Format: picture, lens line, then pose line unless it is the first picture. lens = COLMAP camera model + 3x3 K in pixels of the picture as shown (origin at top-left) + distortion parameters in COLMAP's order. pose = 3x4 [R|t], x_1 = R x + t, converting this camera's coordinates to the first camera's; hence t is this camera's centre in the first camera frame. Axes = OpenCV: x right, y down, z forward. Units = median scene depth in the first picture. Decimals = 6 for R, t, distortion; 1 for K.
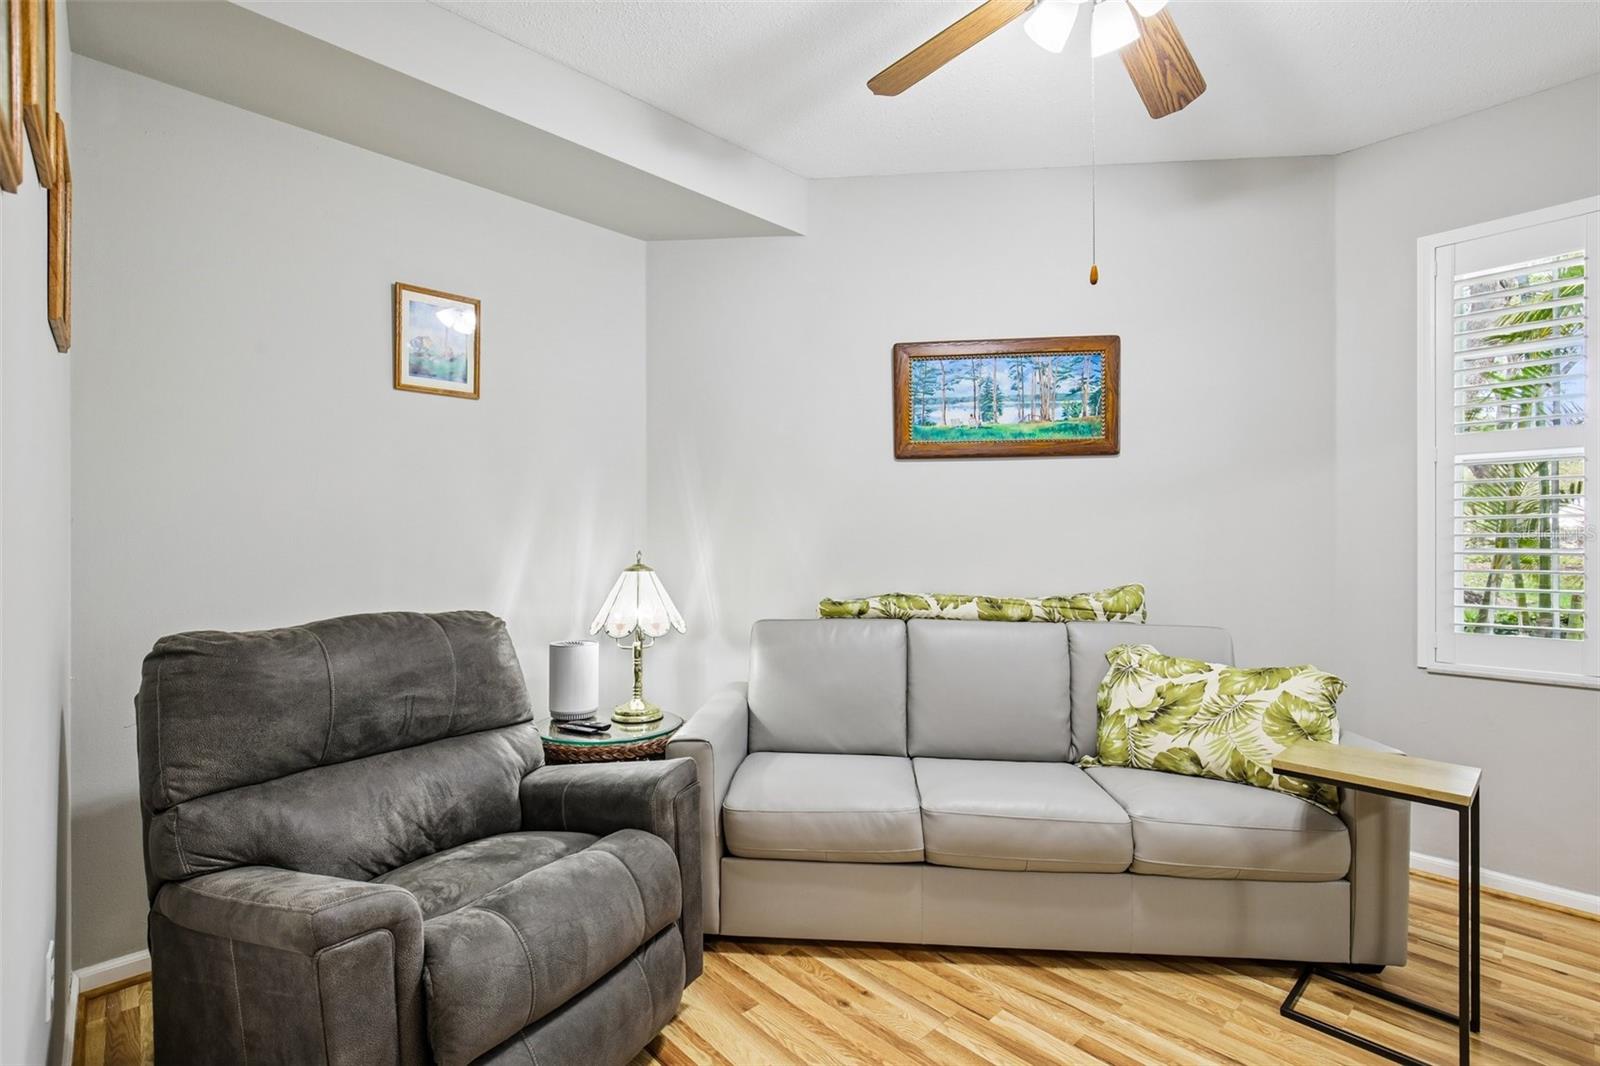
lens RADIAL K [[732.3, 0, 795.0], [0, 732.3, 538.9], [0, 0, 1]] dist [-0.016381, 0.005123]
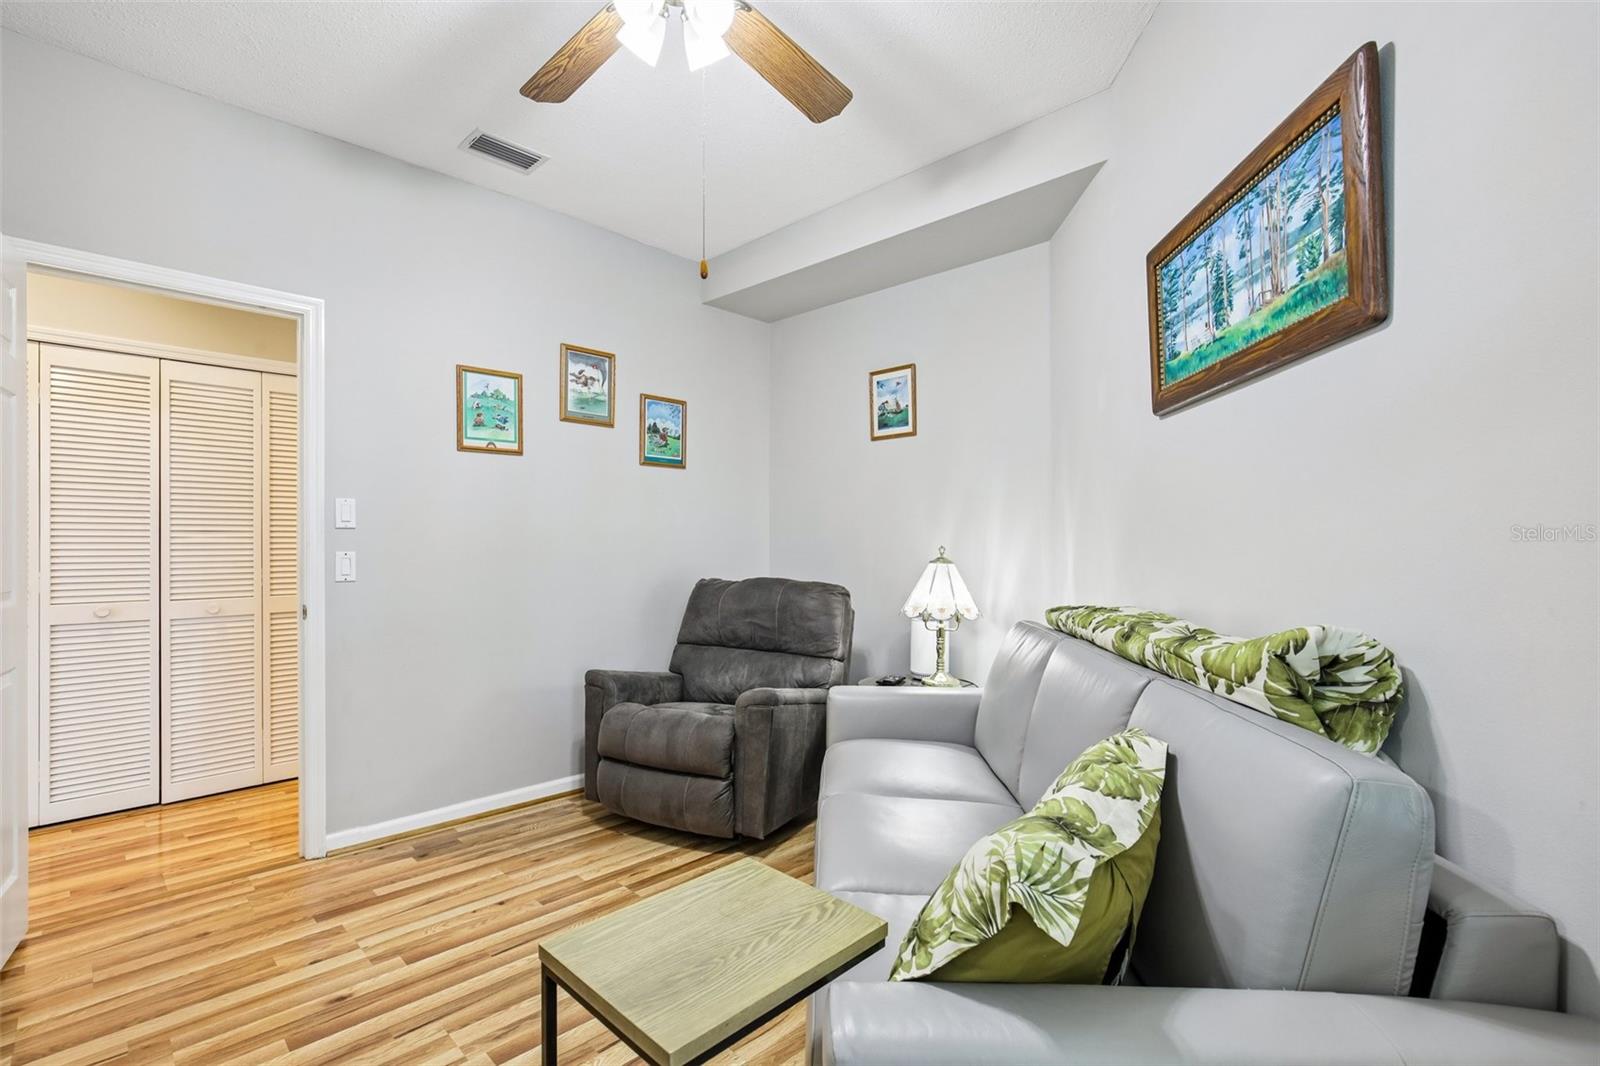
lens RADIAL K [[732.3, 0, 794.8], [0, 732.3, 536.8], [0, 0, 1]] dist [-0.016381, 0.005123]
pose [[0.043109, -0.009161, -0.999028, 0.909488], [0.004534, 0.999949, -0.008974, 0.010993], [0.999060, -0.004143, 0.043149, 0.697067]]
